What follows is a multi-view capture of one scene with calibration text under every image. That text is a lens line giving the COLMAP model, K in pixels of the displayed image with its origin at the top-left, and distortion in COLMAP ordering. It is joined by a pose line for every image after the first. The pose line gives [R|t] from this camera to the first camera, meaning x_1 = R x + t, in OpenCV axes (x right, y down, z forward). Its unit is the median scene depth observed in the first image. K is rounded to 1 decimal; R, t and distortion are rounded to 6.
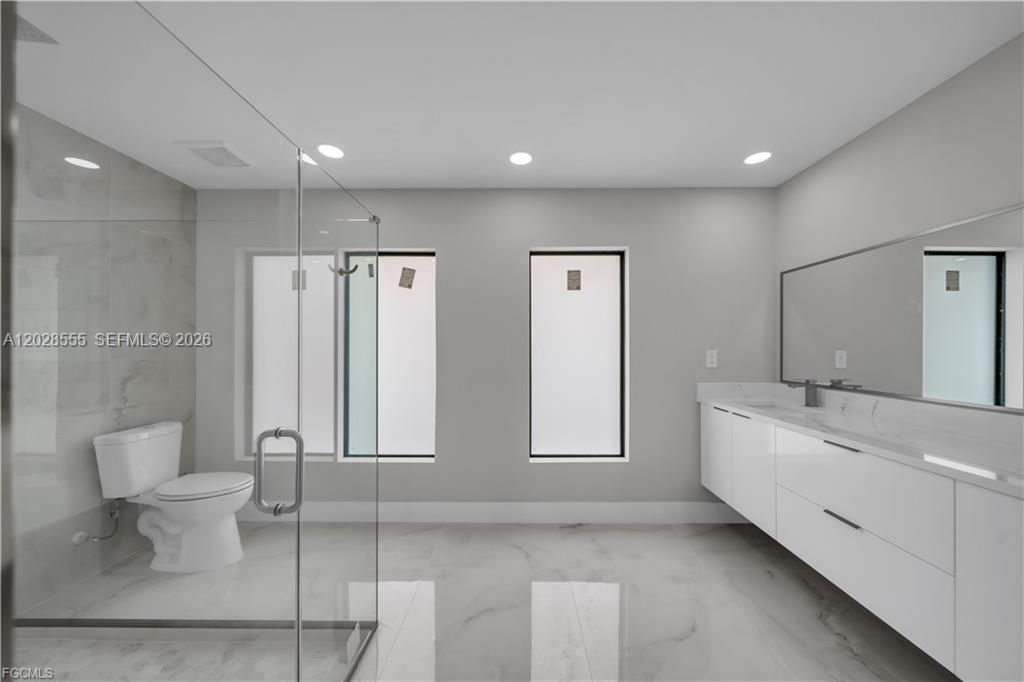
lens RADIAL K [[354.2, 0, 516.2], [0, 354.2, 348.2], [0, 0, 1]] dist [0.000074, -0.000160]
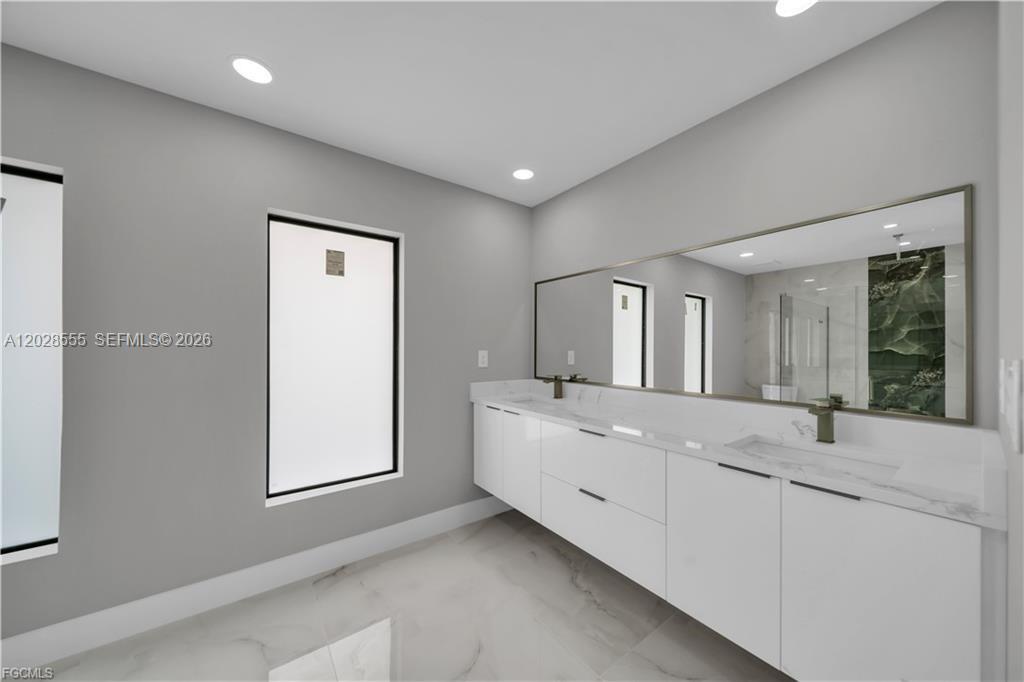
lens RADIAL K [[354.2, 0, 516.2], [0, 354.2, 348.2], [0, 0, 1]] dist [0.000074, -0.000160]
pose [[0.794885, 0.004397, 0.606744, 0.003779], [-0.004246, 0.999990, -0.001685, 0.000256], [-0.606745, -0.001237, 0.794896, 0.126344]]
